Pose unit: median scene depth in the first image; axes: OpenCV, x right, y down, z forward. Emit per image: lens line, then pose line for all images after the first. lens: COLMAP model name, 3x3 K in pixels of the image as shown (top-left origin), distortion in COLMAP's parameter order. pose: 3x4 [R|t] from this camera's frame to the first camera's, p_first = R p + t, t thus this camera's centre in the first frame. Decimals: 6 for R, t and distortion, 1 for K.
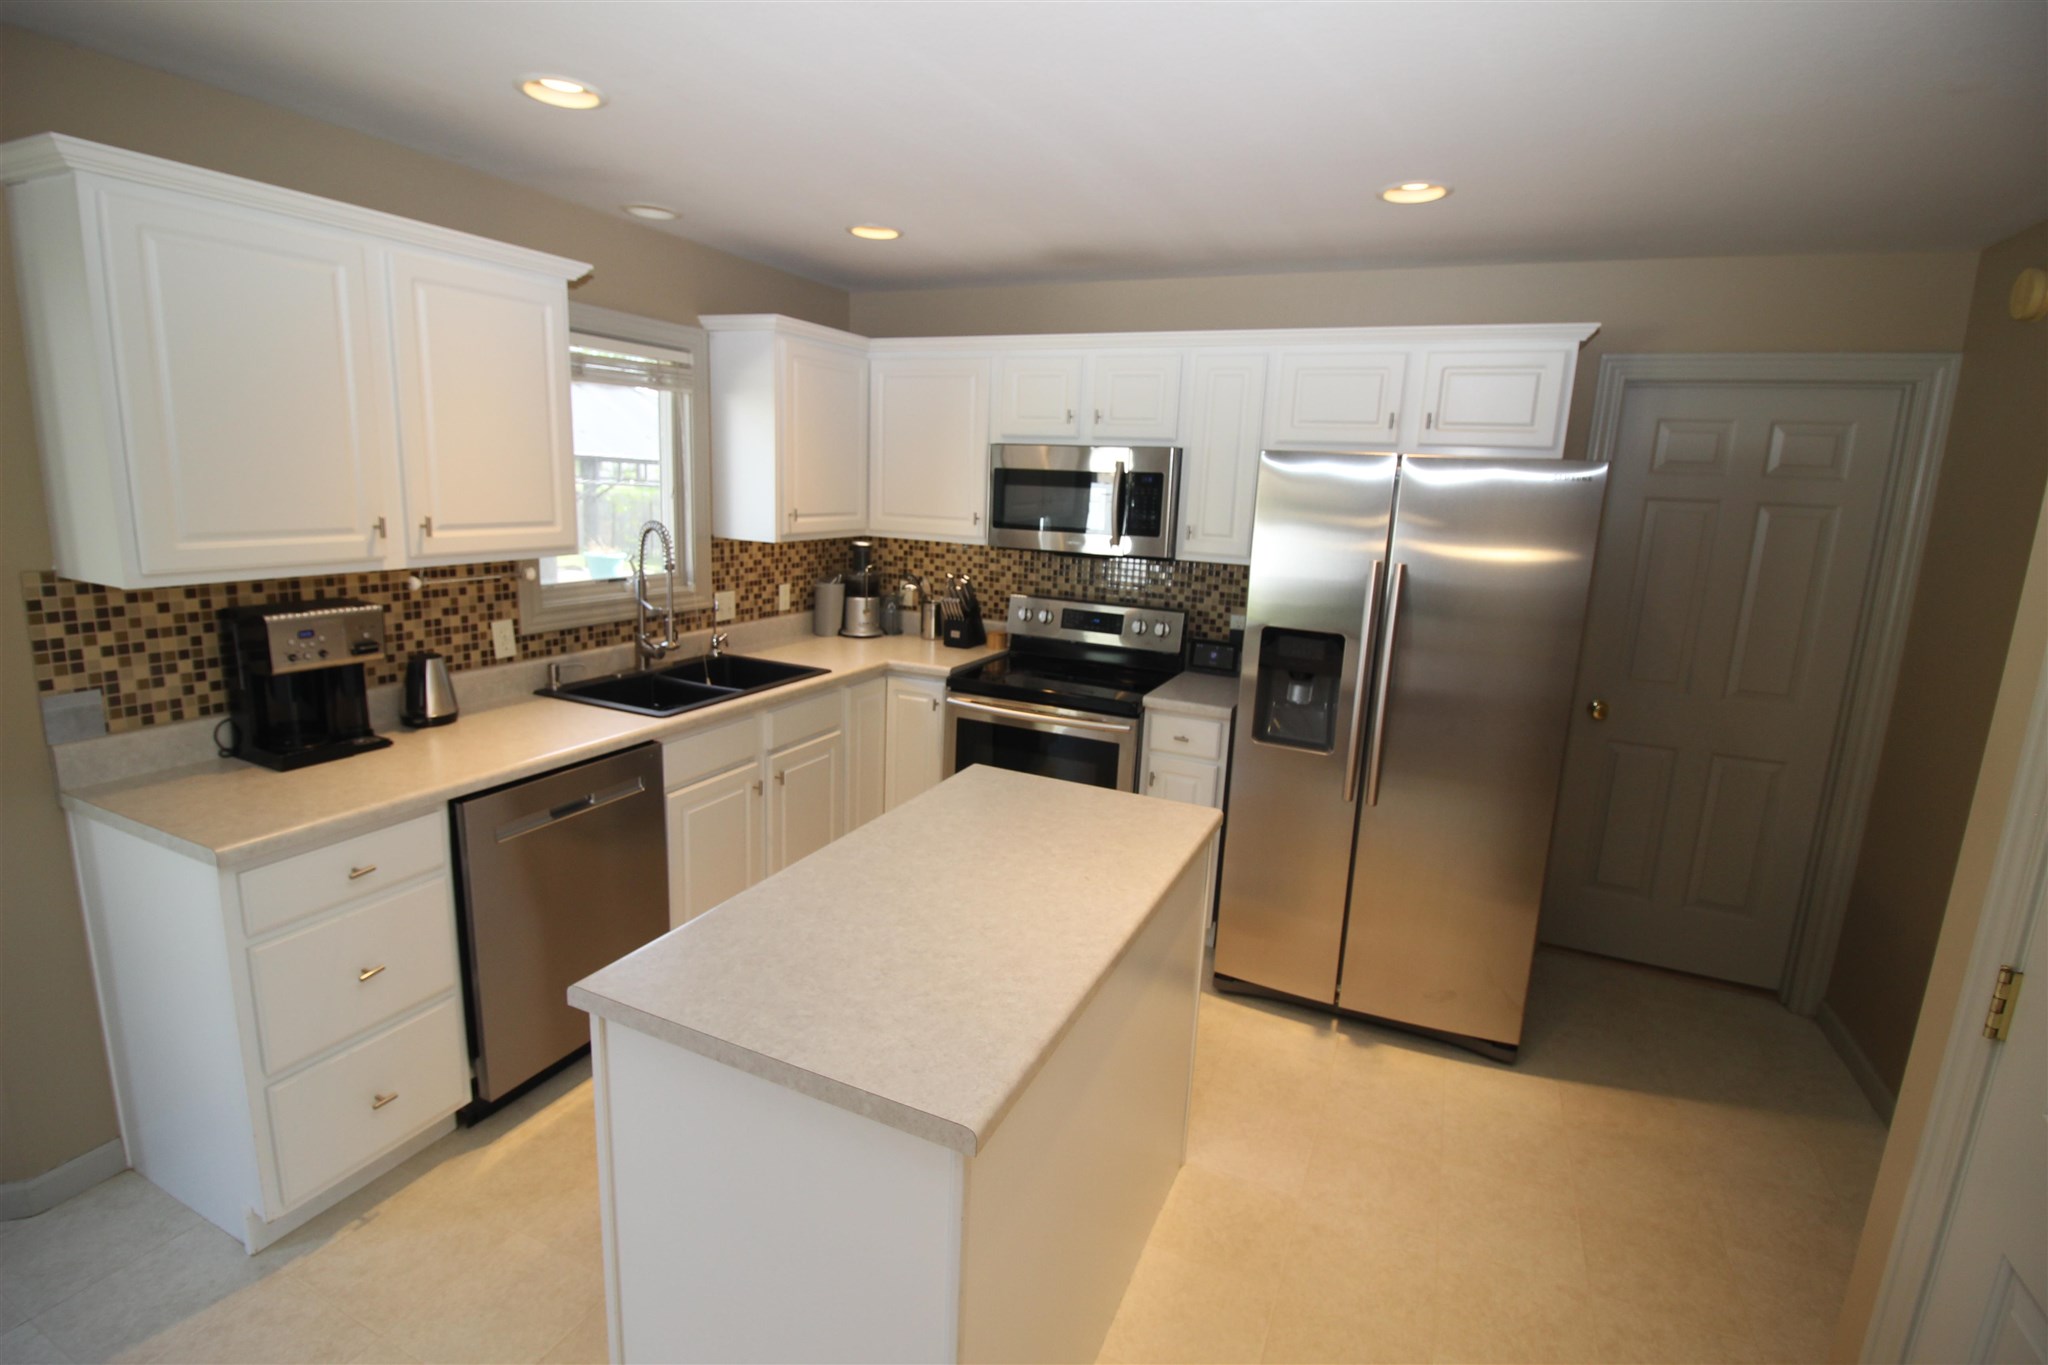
lens RADIAL K [[956.5, 0, 1016.1], [0, 956.5, 672.9], [0, 0, 1]] dist [-0.012172, -0.008271]
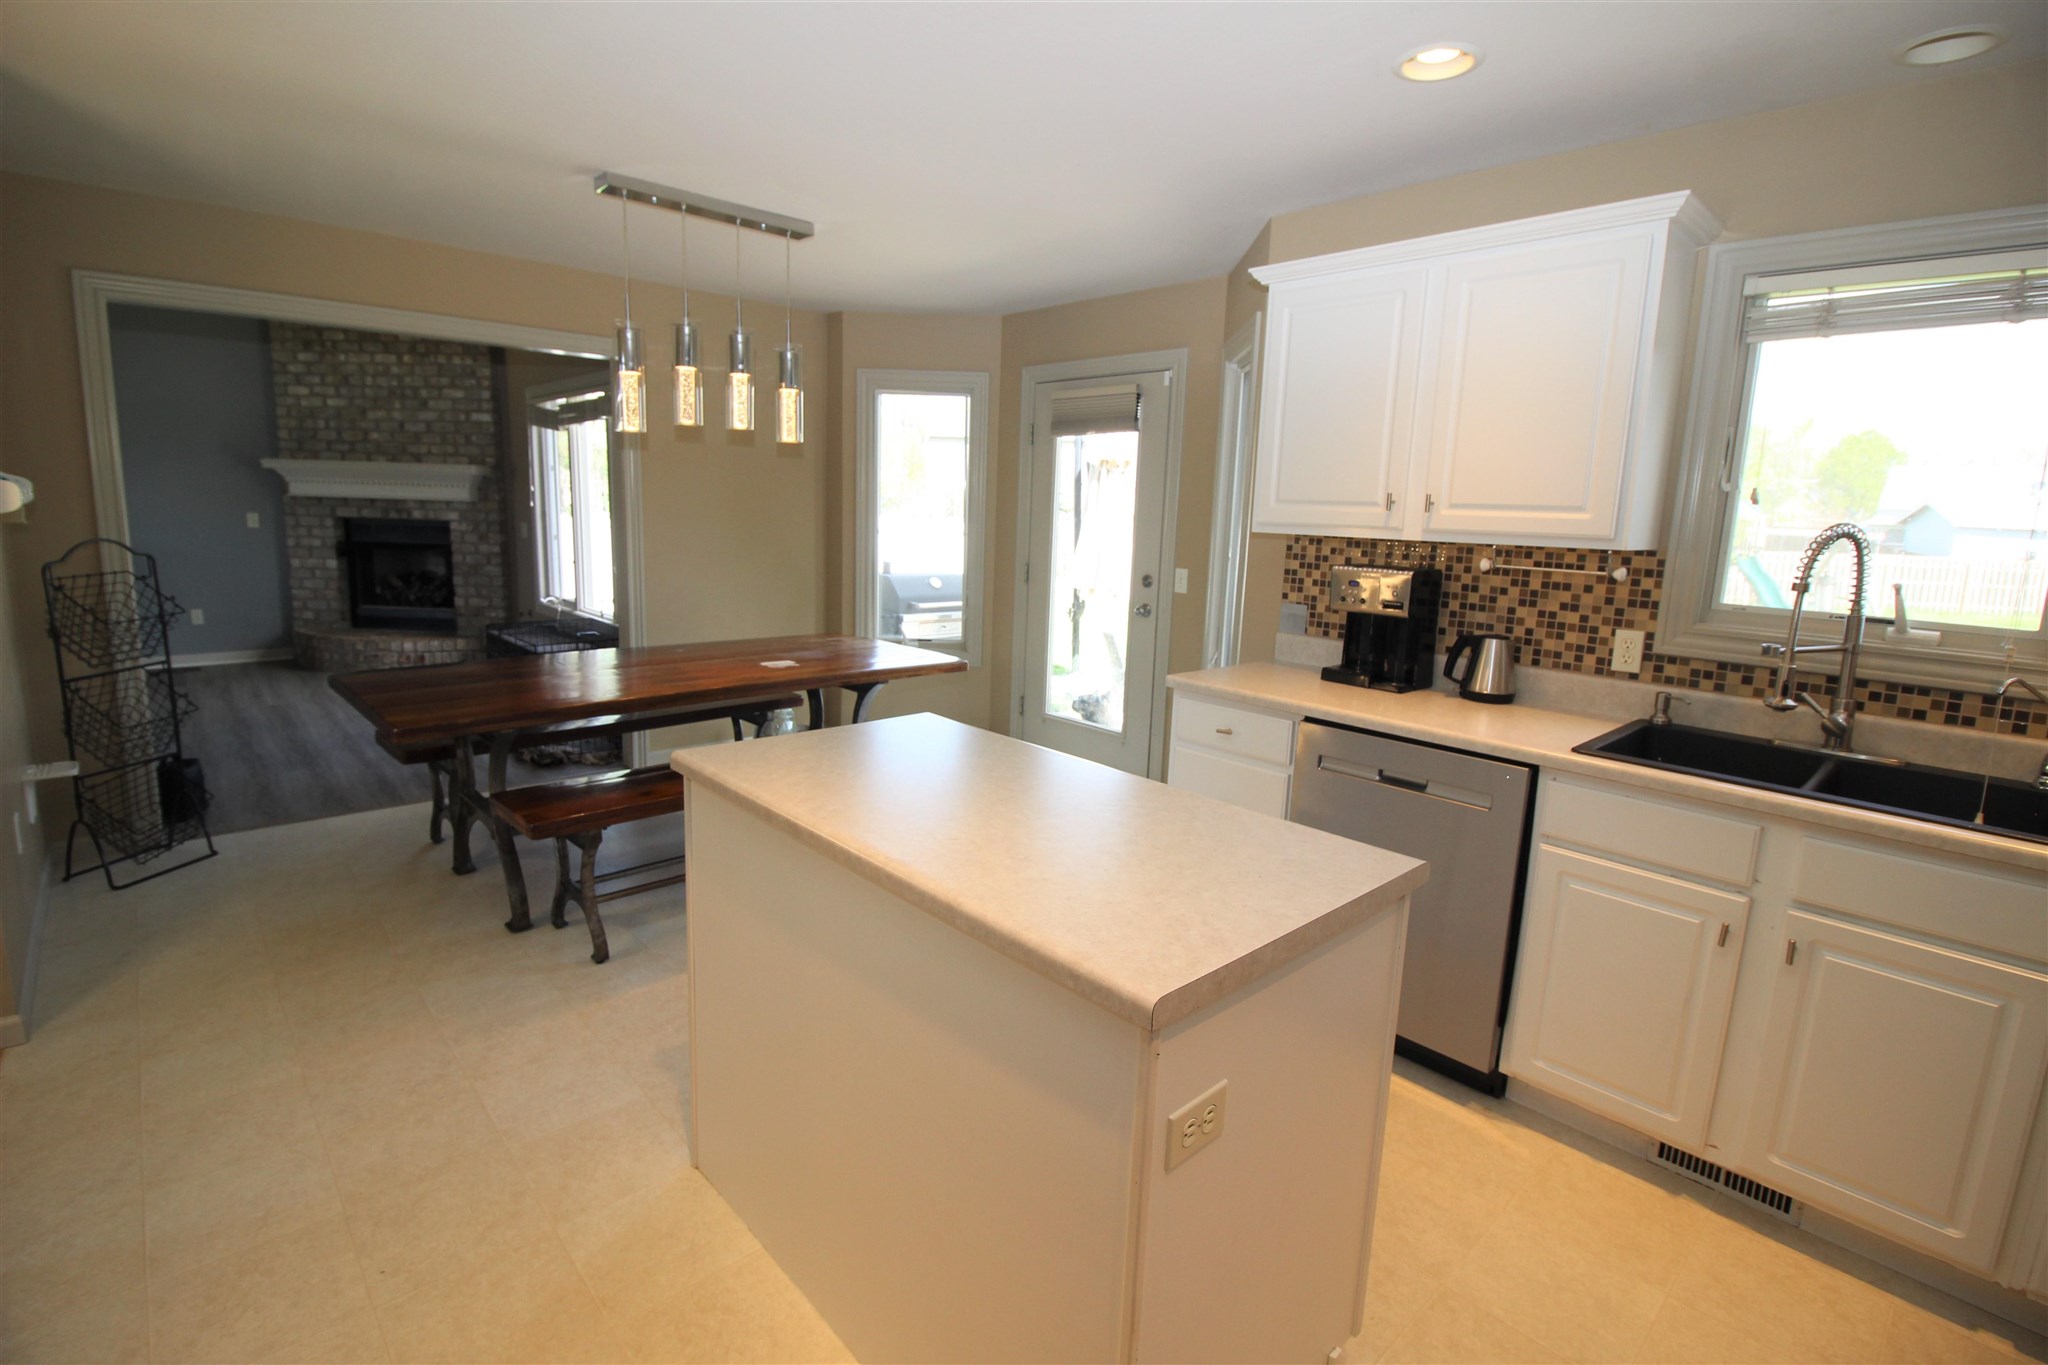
lens RADIAL K [[956.5, 0, 1019.7], [0, 956.5, 668.2], [0, 0, 1]] dist [-0.012172, -0.008271]
pose [[-0.385831, 0.096855, -0.917471, 0.468346], [-0.238374, 0.950239, 0.200559, -0.059925], [0.891242, 0.296083, -0.343544, 0.767246]]
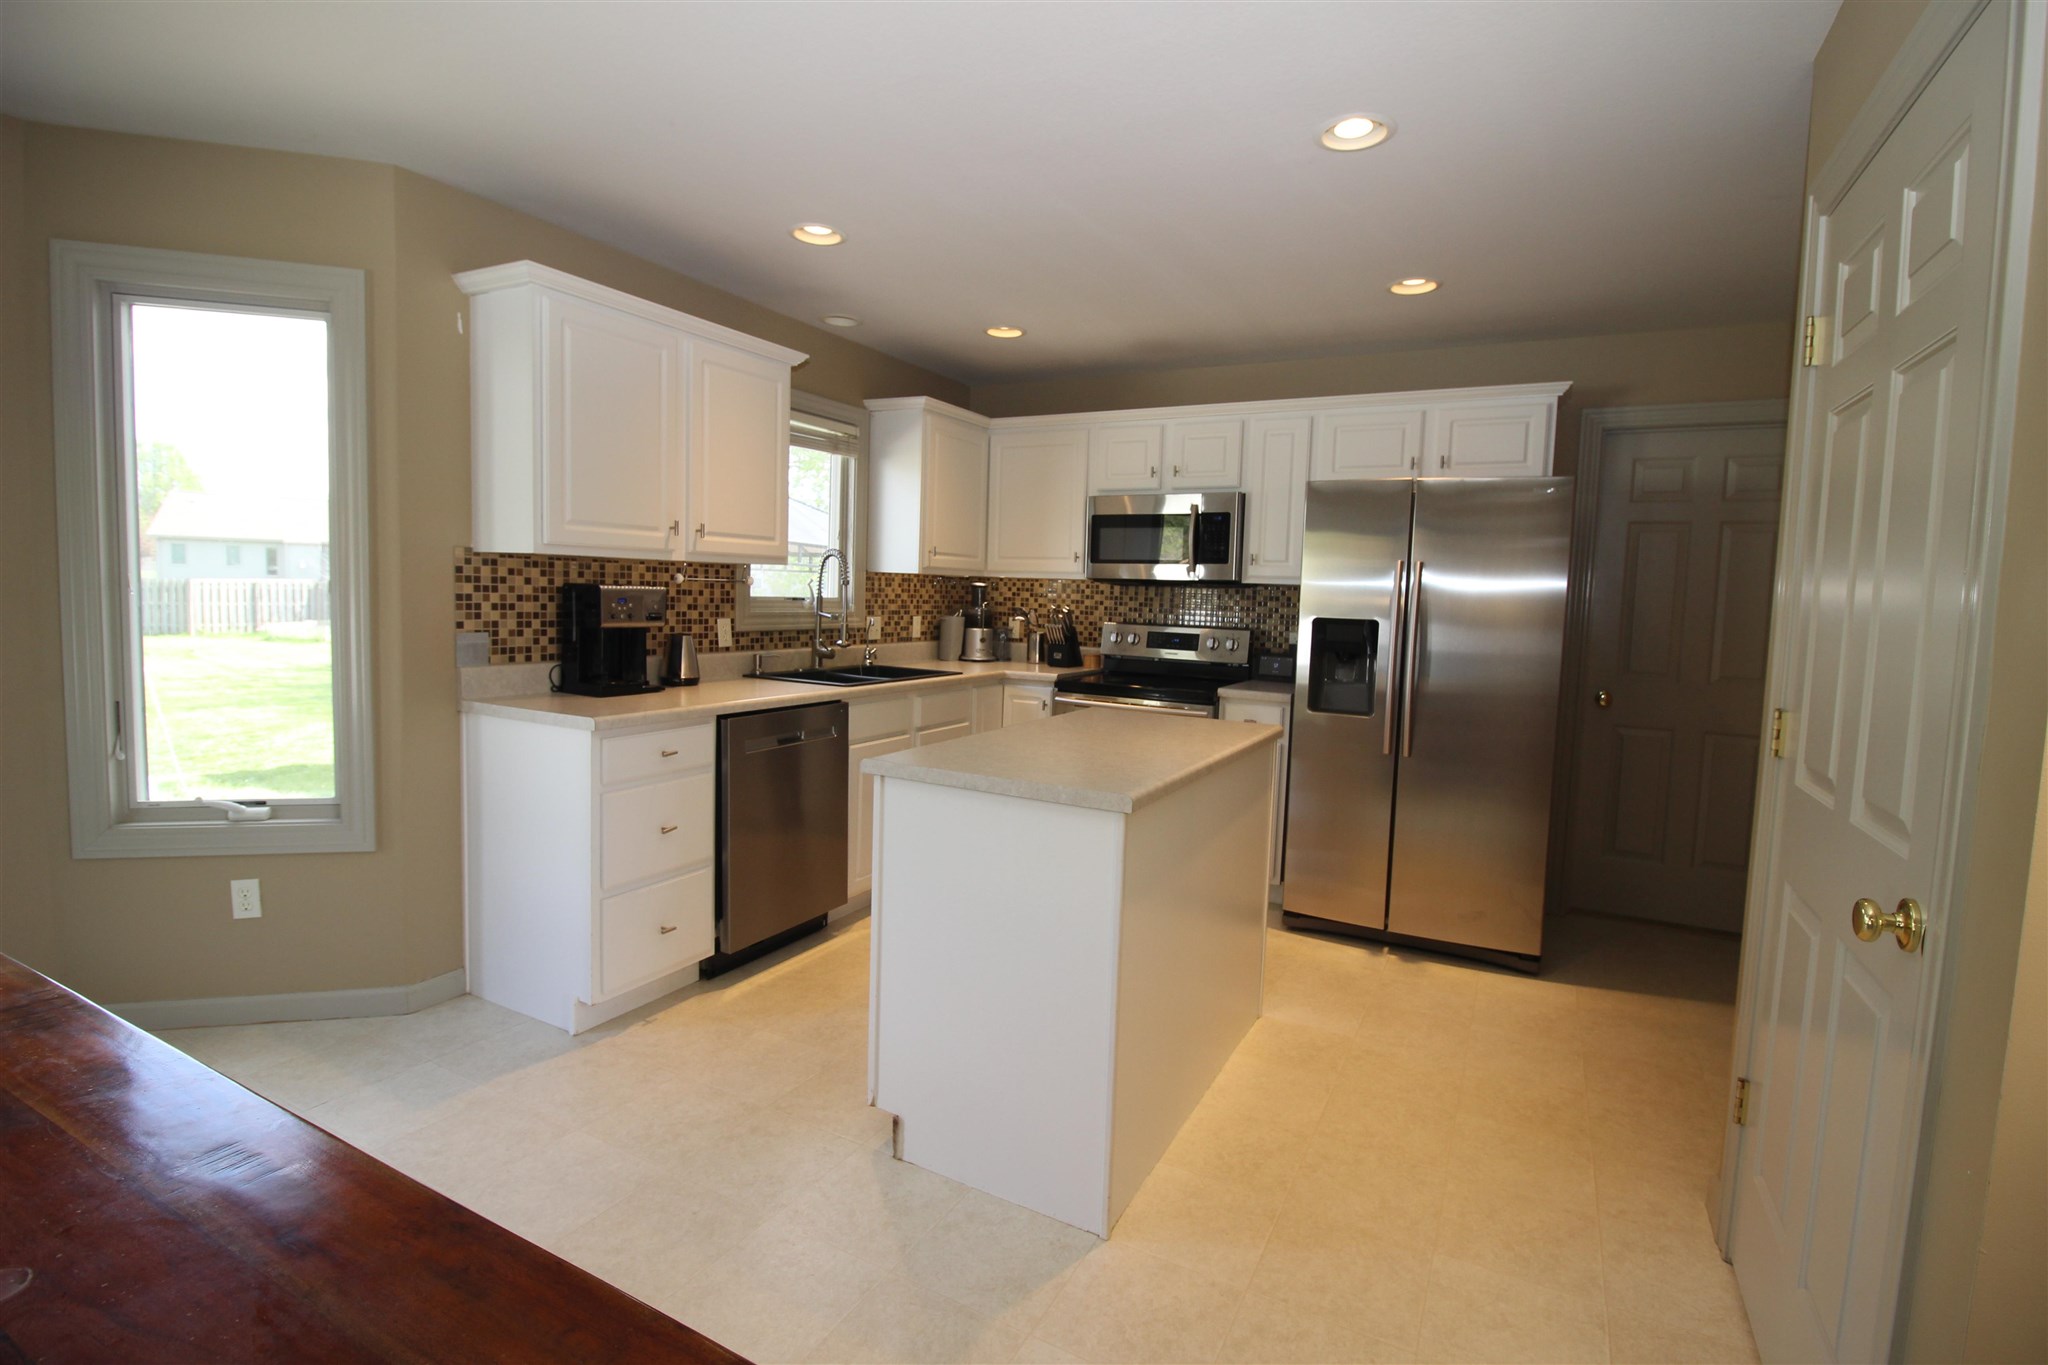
lens RADIAL K [[956.5, 0, 1019.1], [0, 956.5, 674.4], [0, 0, 1]] dist [-0.012172, -0.008271]
pose [[0.997983, -0.005431, -0.063244, -0.048340], [-0.002054, 0.993049, -0.117687, 0.167090], [0.063444, 0.117580, 0.991035, -0.257237]]
